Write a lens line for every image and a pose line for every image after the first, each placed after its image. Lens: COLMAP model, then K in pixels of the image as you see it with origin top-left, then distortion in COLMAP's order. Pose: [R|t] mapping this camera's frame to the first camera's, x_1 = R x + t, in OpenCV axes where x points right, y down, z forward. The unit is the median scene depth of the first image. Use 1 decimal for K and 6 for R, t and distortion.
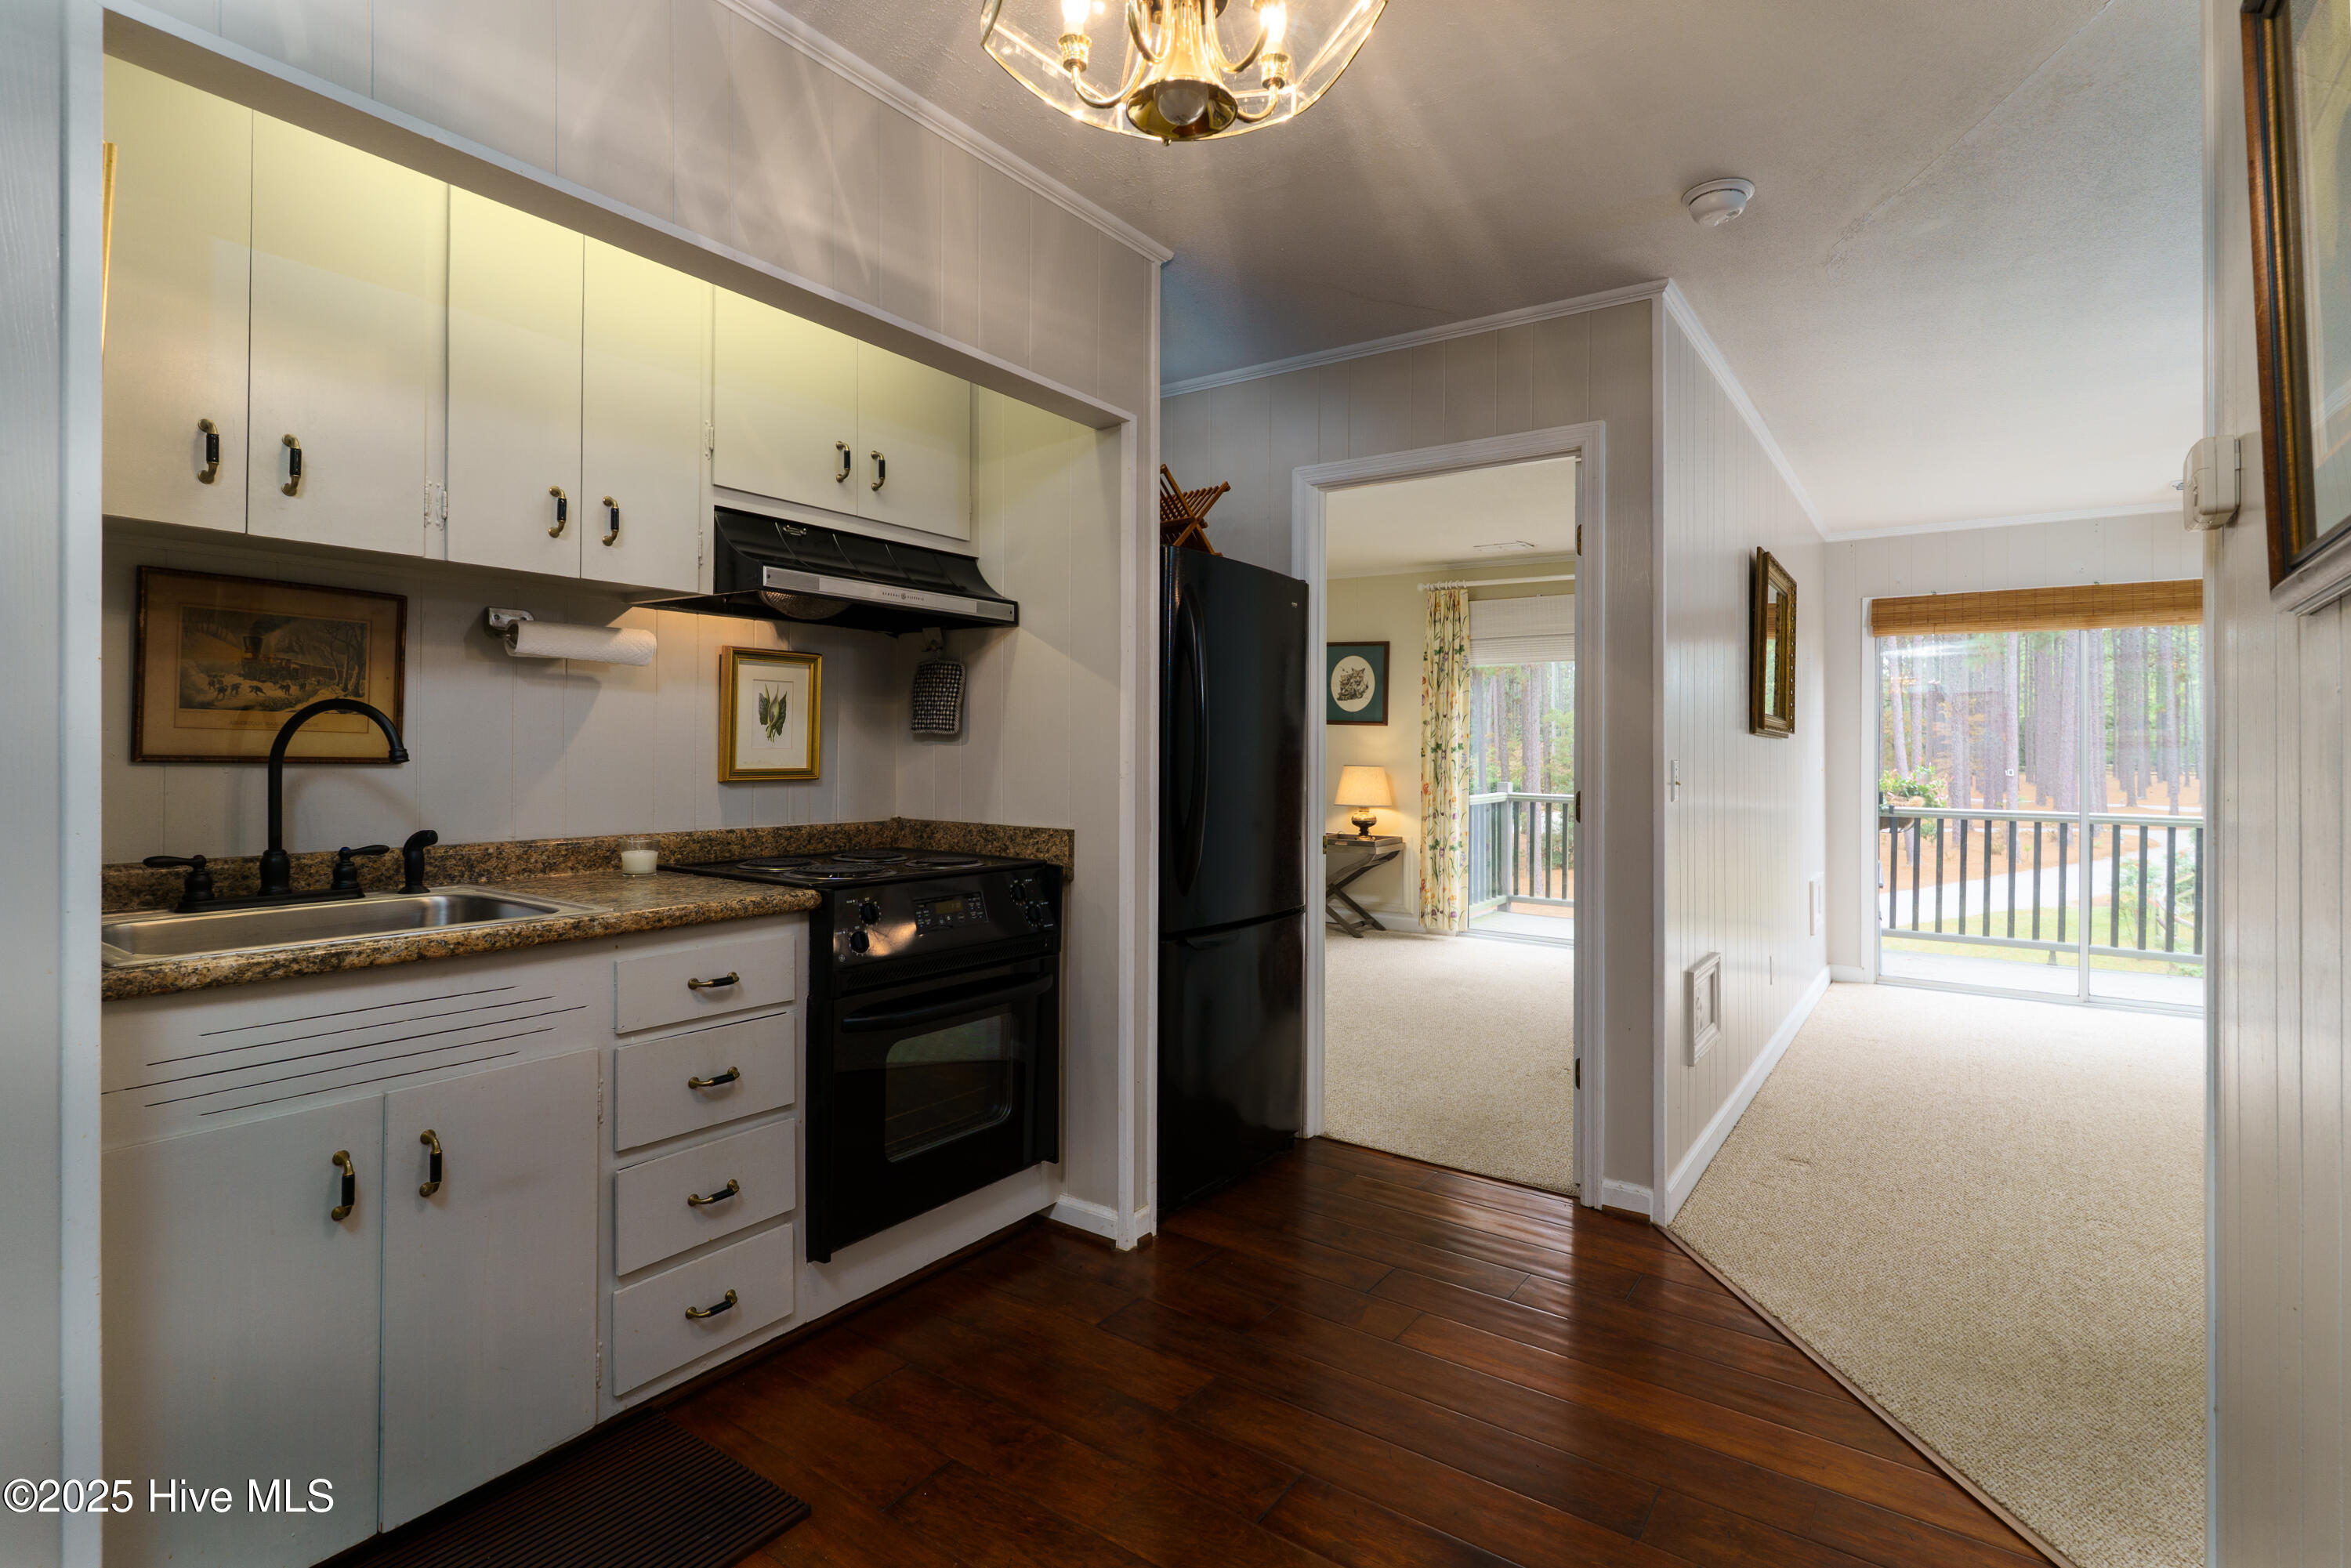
lens RADIAL K [[1129.5, 0, 1181.1], [0, 1129.5, 752.0], [0, 0, 1]] dist [0.001119, -0.000531]
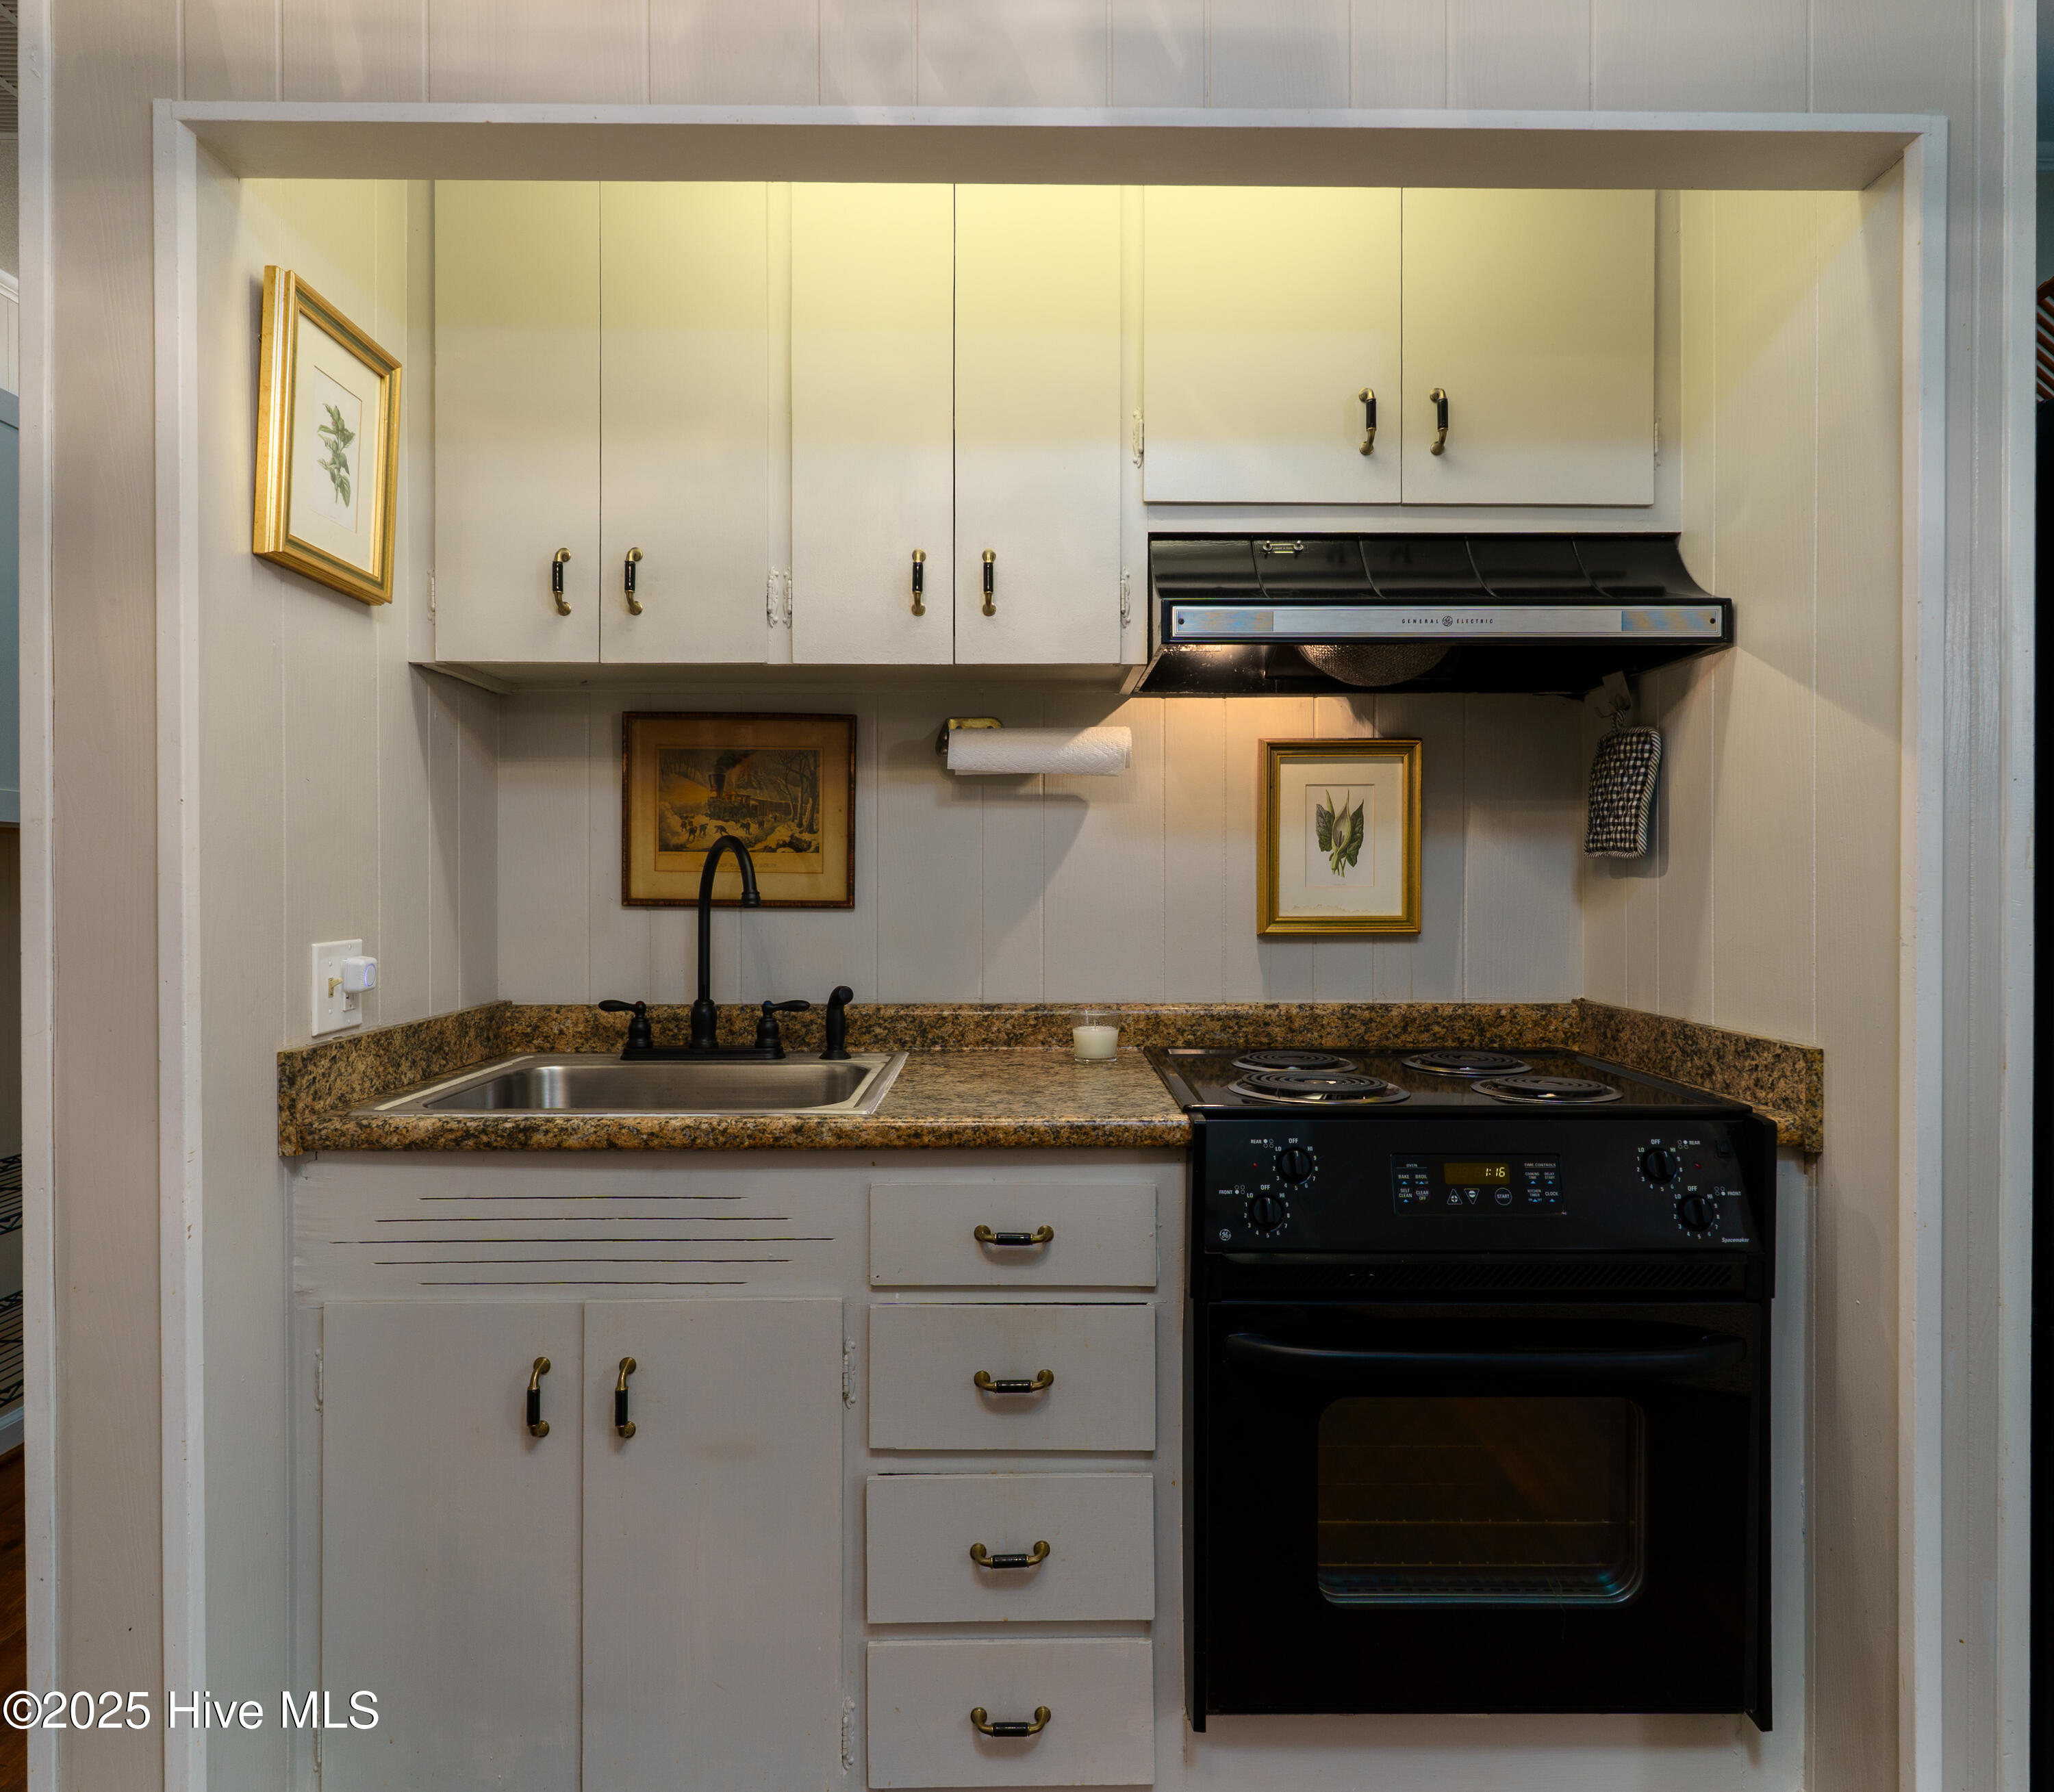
lens RADIAL K [[1308.2, 0, 1024.4], [0, 1308.2, 900.1], [0, 0, 1]] dist [0.001838, 0.001240]
pose [[0.583835, -0.000974, -0.811872, 0.190327], [0.005824, 0.999979, 0.002988, 0.002055], [0.811852, -0.006473, 0.583828, 0.482263]]
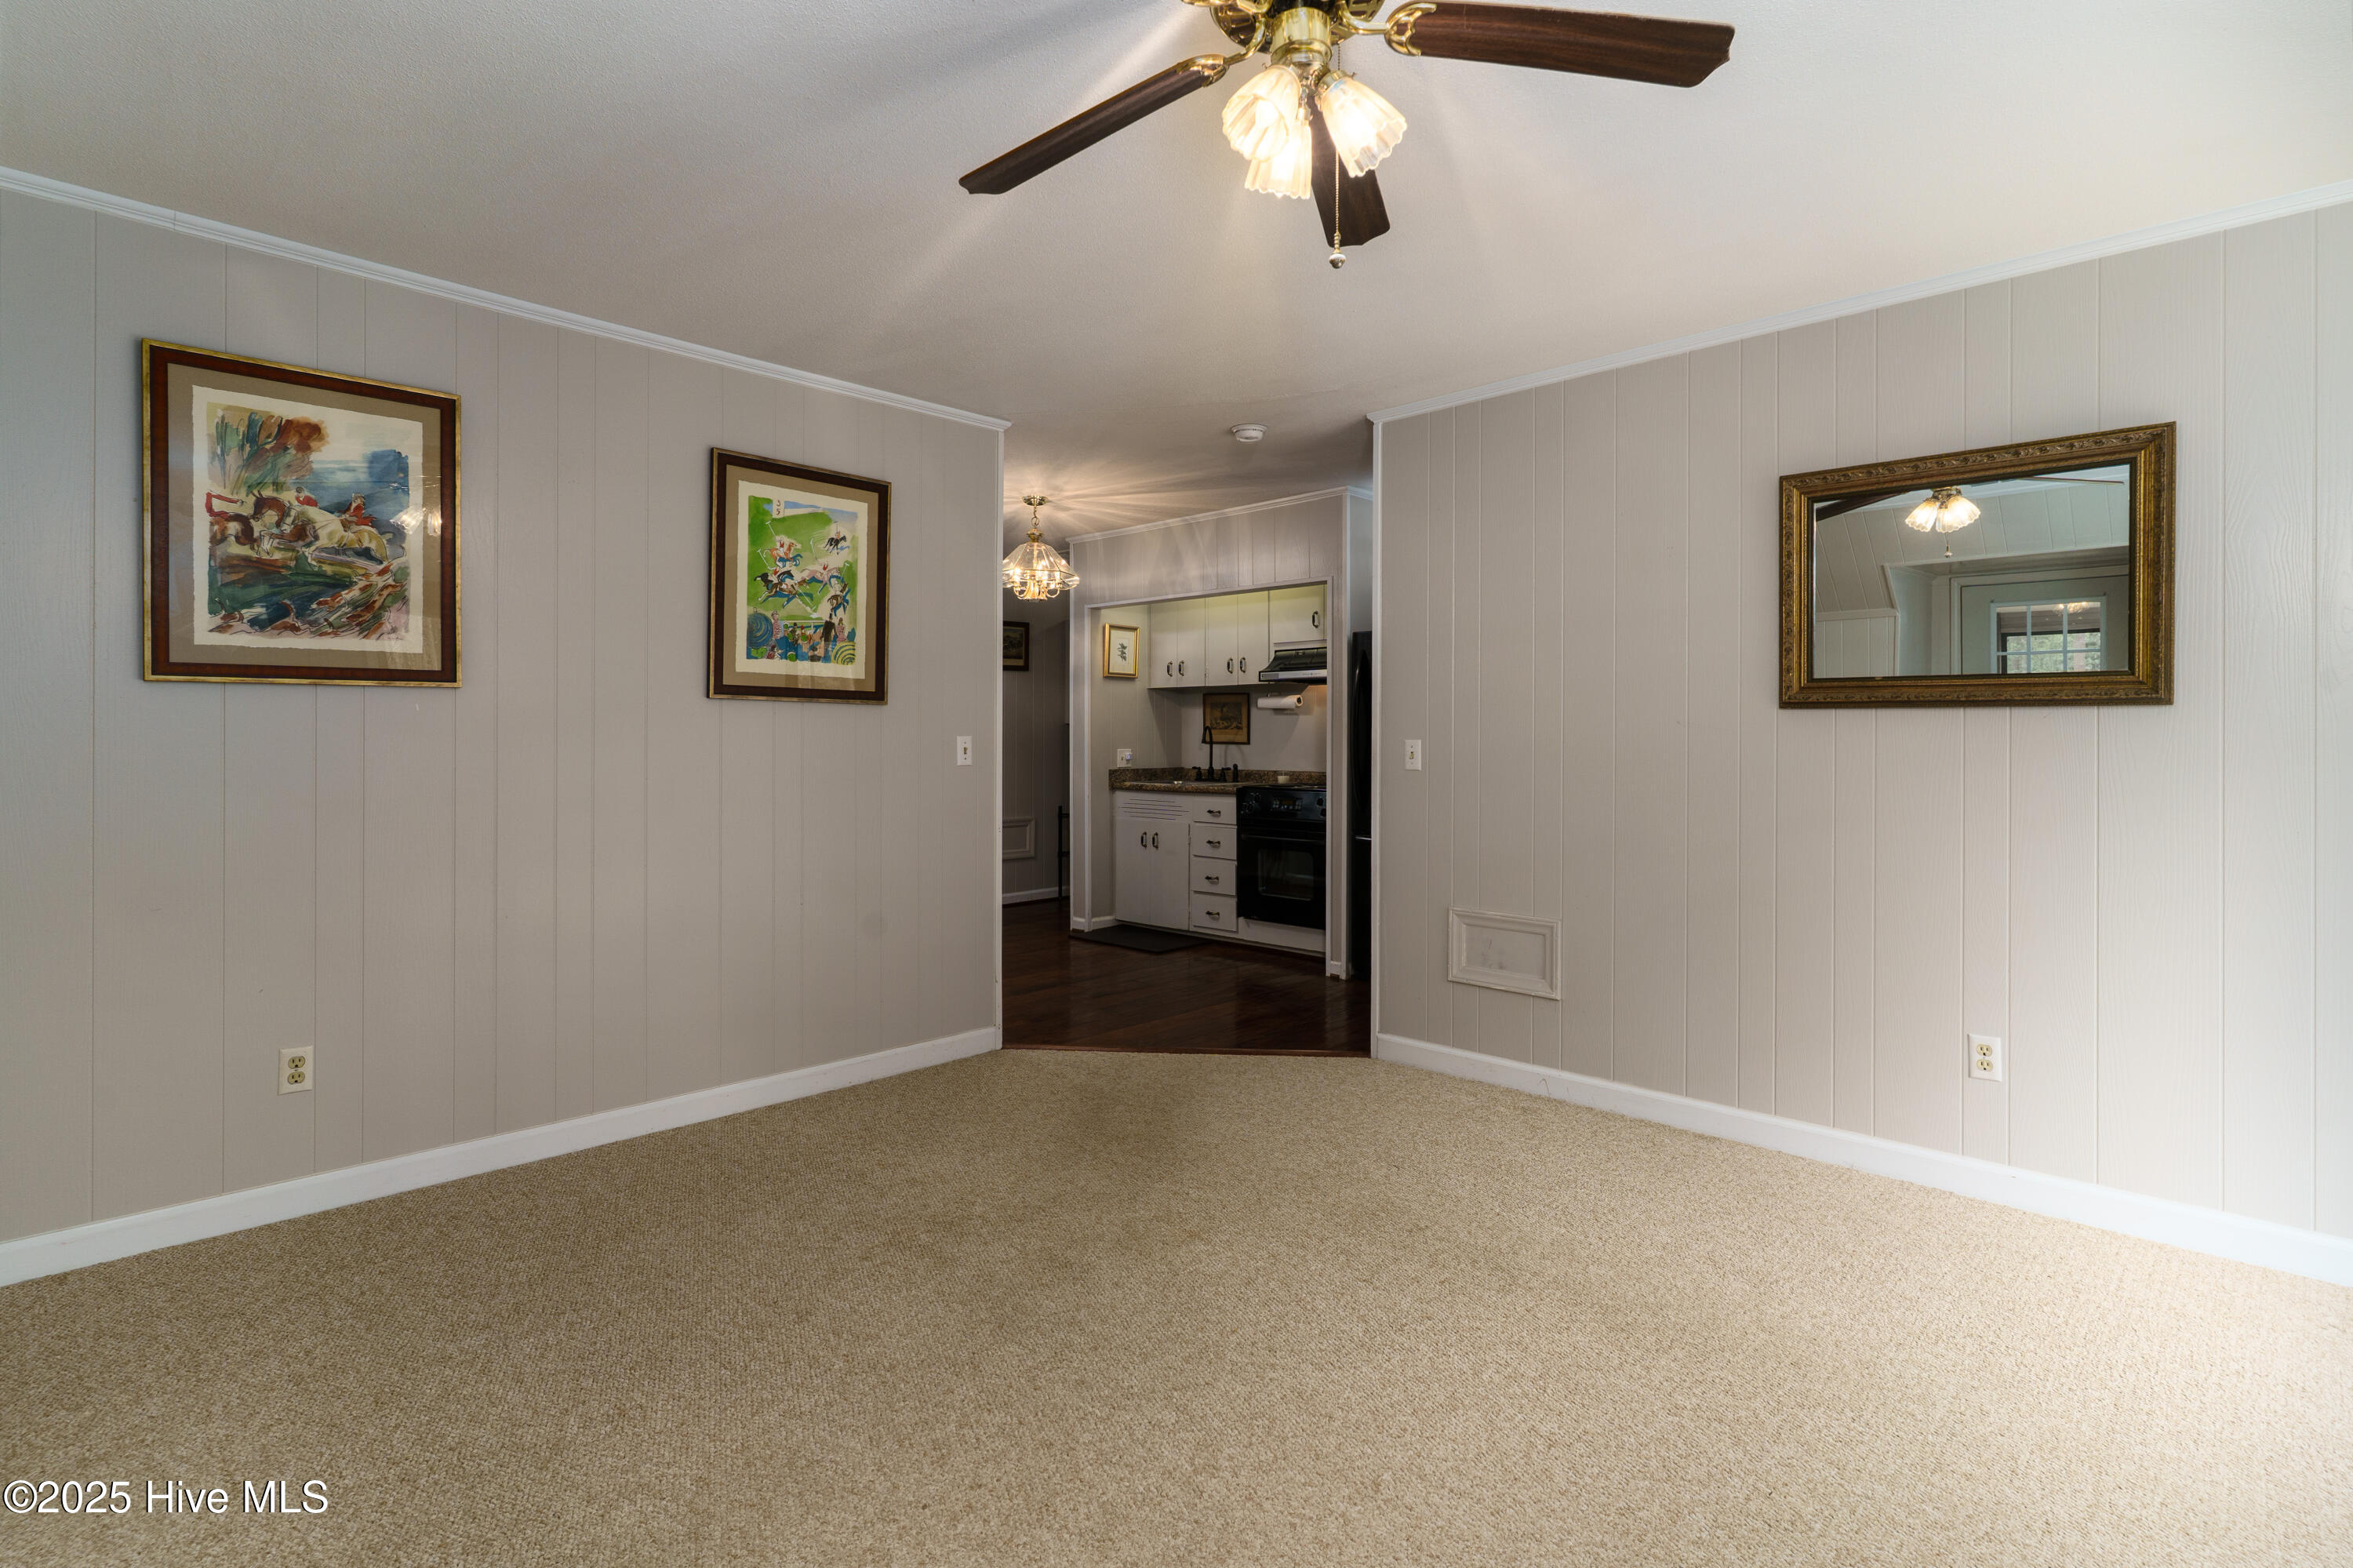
lens RADIAL K [[1130.5, 0, 1173.5], [0, 1130.5, 759.8], [0, 0, 1]] dist [0.001119, -0.000531]
pose [[-0.166523, 0.001721, -0.986036, 2.397279], [-0.008644, 0.999958, 0.003205, 0.043631], [0.986000, 0.009057, -0.166501, 1.240337]]
